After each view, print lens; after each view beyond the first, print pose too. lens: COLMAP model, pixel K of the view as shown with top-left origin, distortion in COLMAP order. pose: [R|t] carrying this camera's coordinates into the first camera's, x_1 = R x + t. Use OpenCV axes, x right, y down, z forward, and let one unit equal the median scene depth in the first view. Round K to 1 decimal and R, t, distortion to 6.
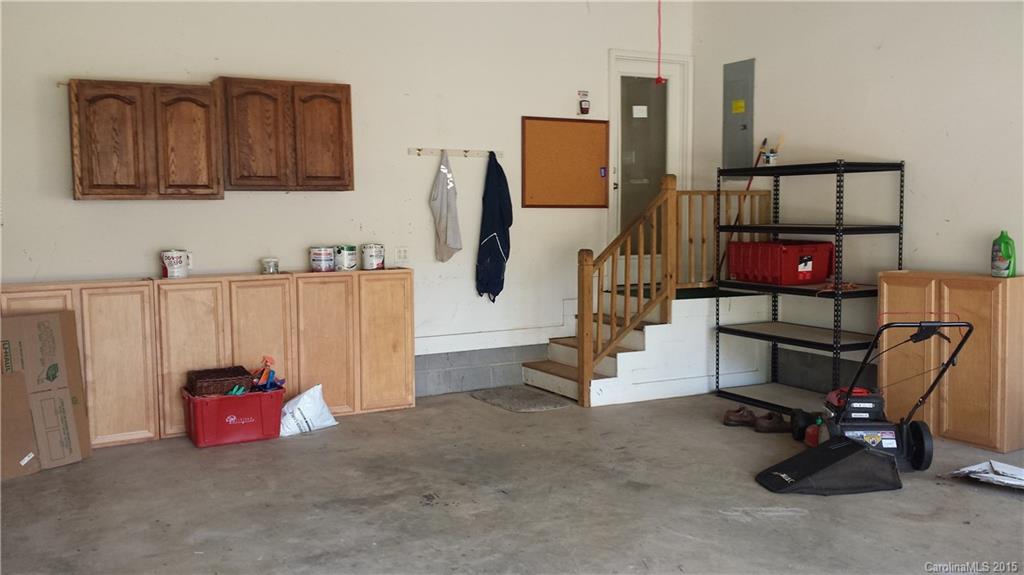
lens RADIAL K [[937.9, 0, 509.8], [0, 937.9, 291.5], [0, 0, 1]] dist [0.141225, -0.305086]
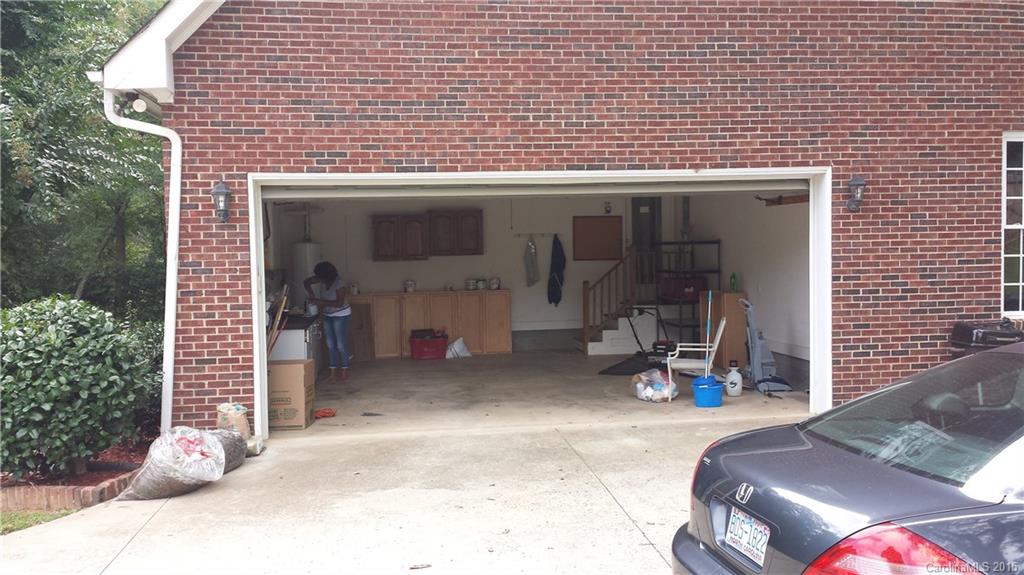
lens RADIAL K [[937.9, 0, 509.8], [0, 937.9, 291.5], [0, 0, 1]] dist [0.141225, -0.305086]
pose [[0.929089, 0.005560, -0.369815, 0.737772], [-0.019627, 0.999219, -0.034287, 0.057958], [0.369336, 0.039114, 0.928473, -1.085136]]
